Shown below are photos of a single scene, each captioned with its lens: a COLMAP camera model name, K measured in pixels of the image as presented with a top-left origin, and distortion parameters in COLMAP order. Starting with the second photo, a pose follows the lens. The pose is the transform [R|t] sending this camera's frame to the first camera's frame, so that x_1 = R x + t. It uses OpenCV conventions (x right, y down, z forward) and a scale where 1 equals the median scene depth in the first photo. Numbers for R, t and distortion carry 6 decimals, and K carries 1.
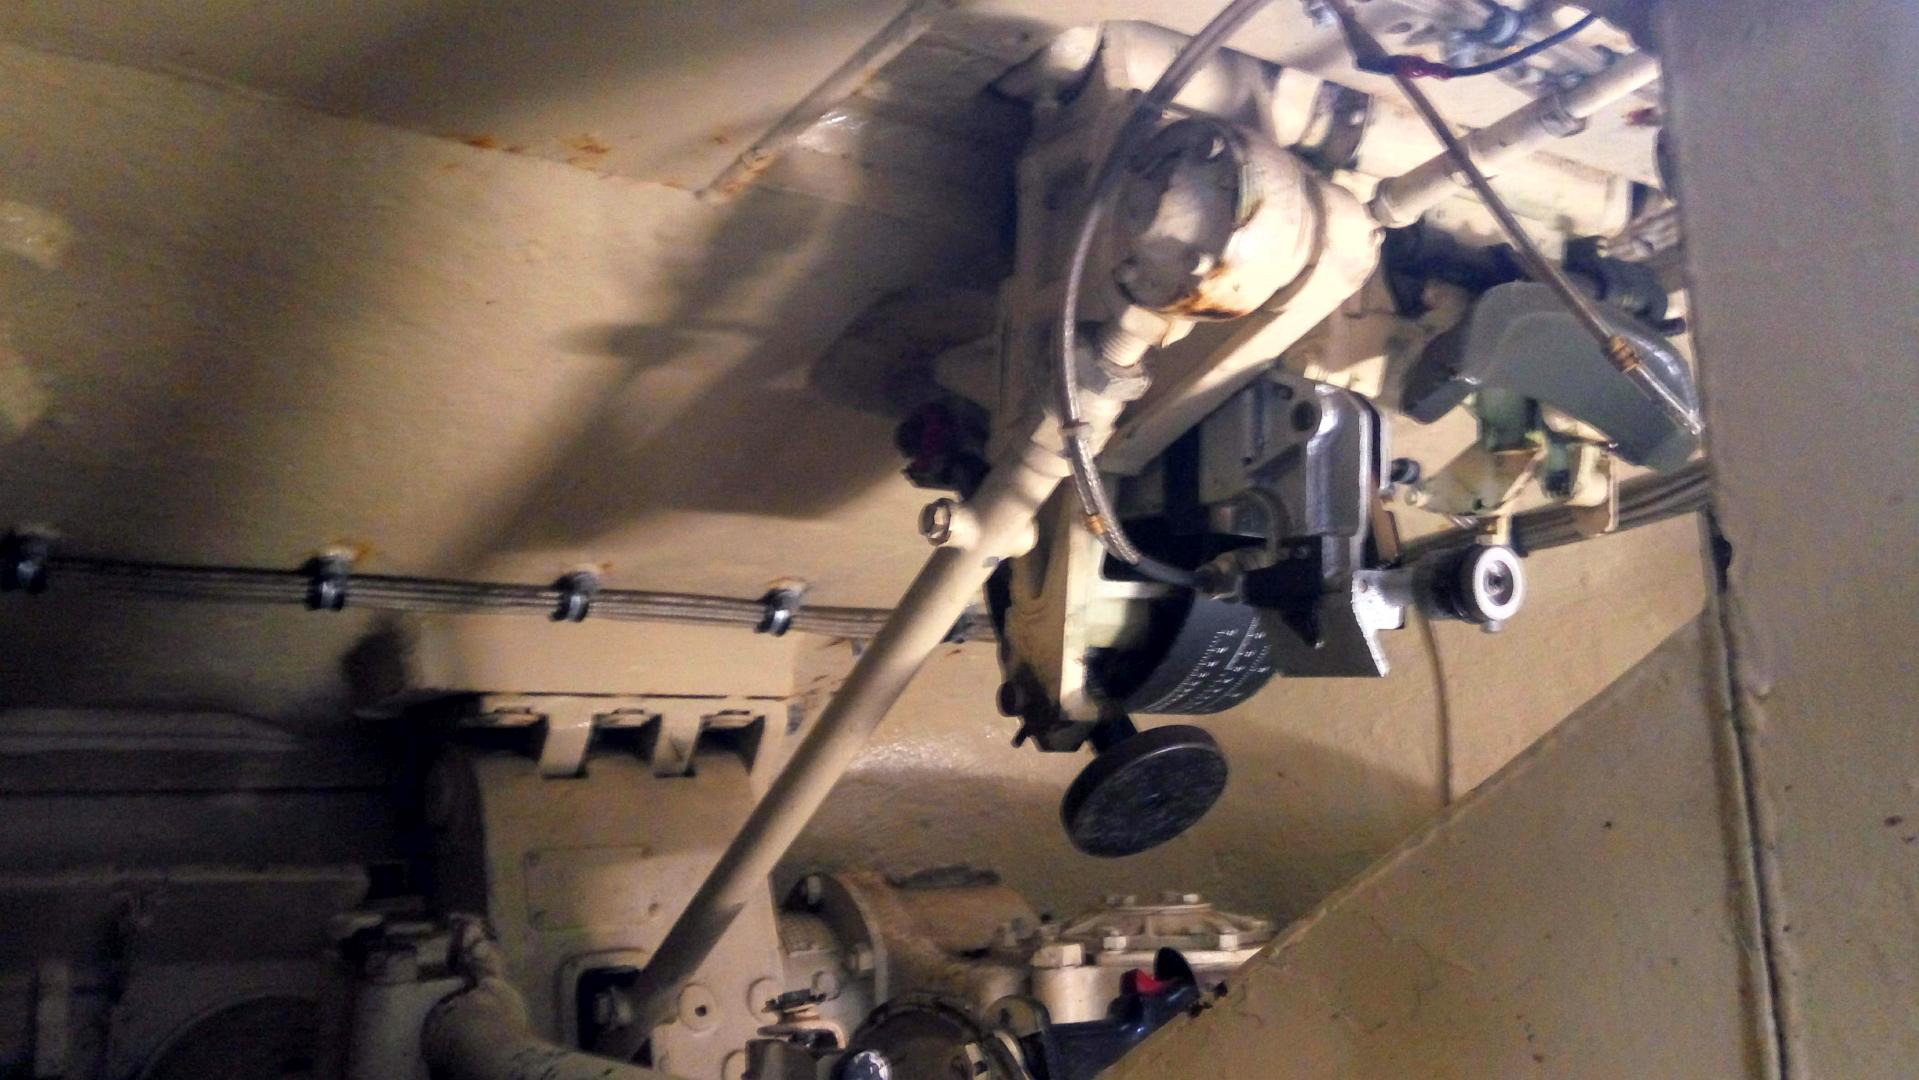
lens RADIAL K [[1525.6, 0, 959.5], [0, 1525.6, 540.0], [0, 0, 1]] dist [0.108577, -0.161782]
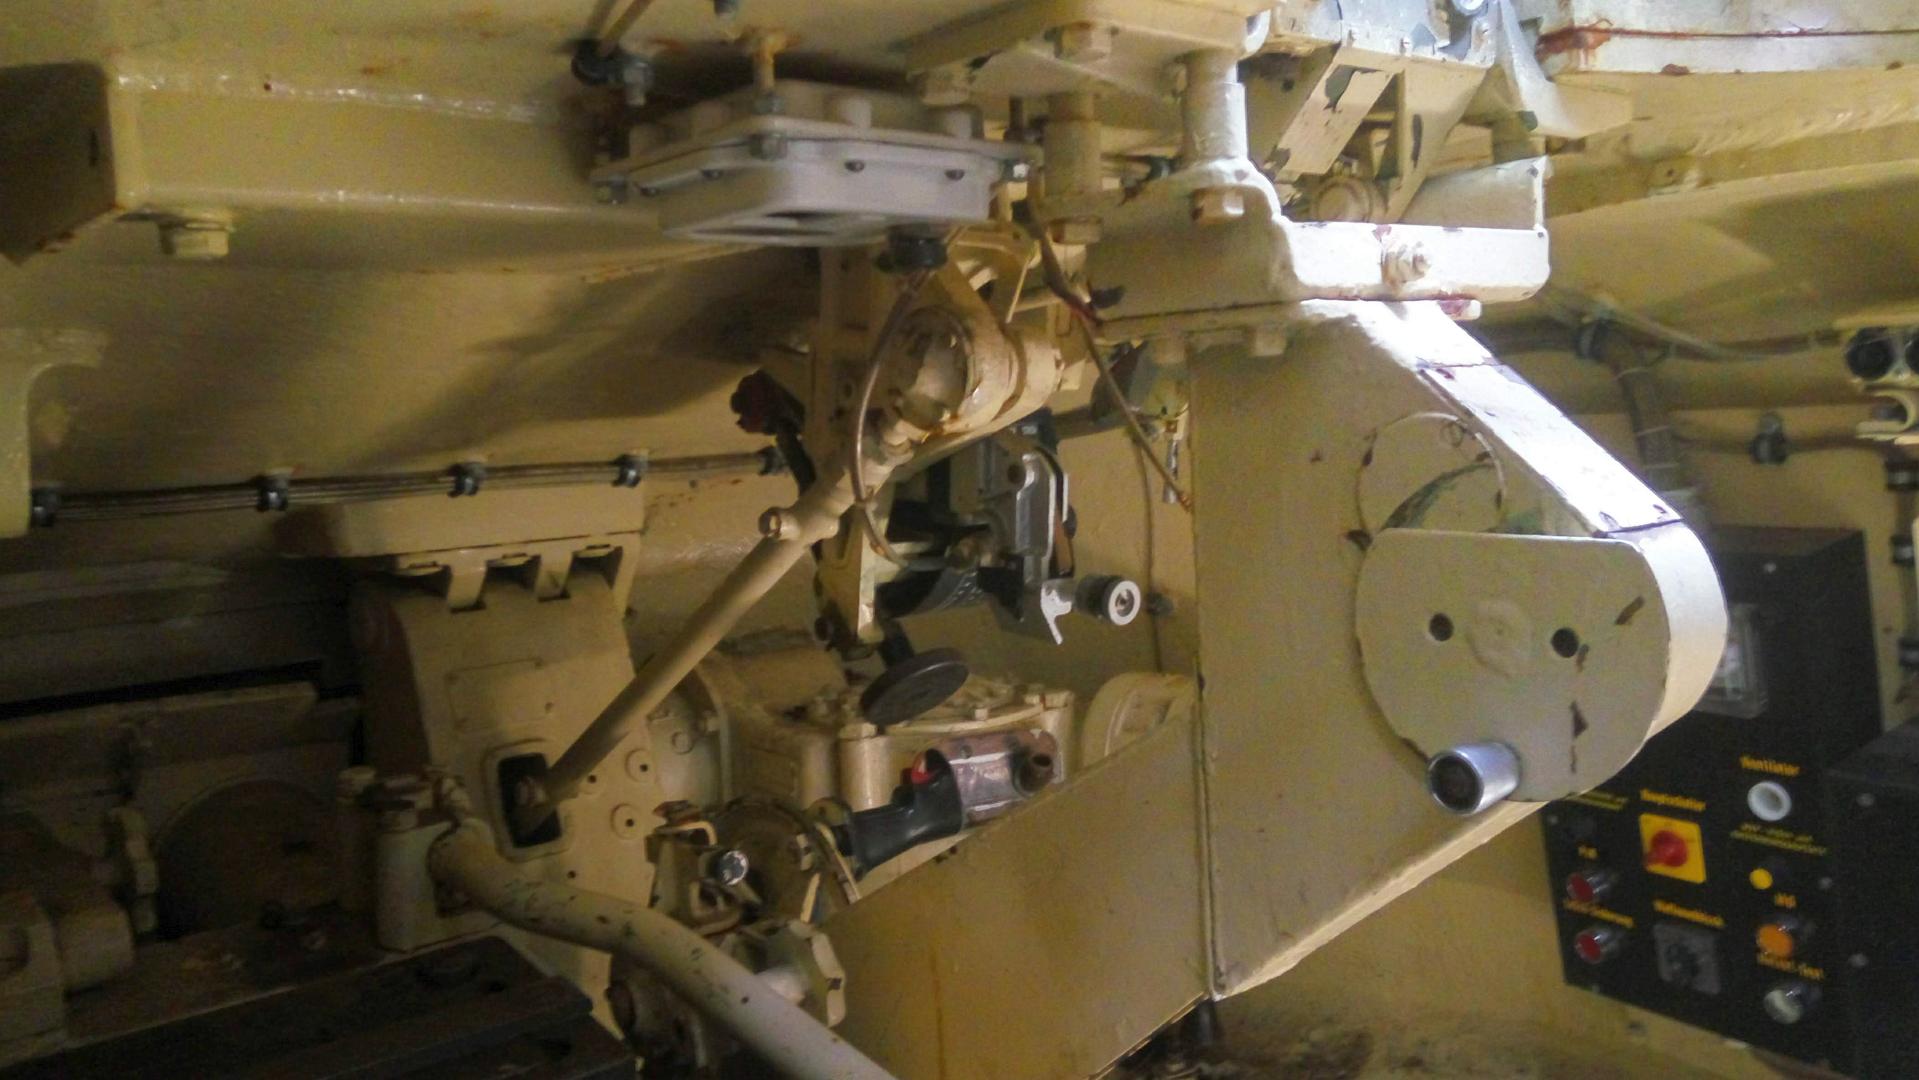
lens RADIAL K [[1525.6, 0, 959.5], [0, 1525.6, 540.0], [0, 0, 1]] dist [0.108577, -0.161782]
pose [[0.991319, -0.031717, 0.127598, -0.020655], [-0.002340, 0.966057, 0.258317, -0.343913], [-0.131460, -0.256373, 0.957597, -0.383530]]
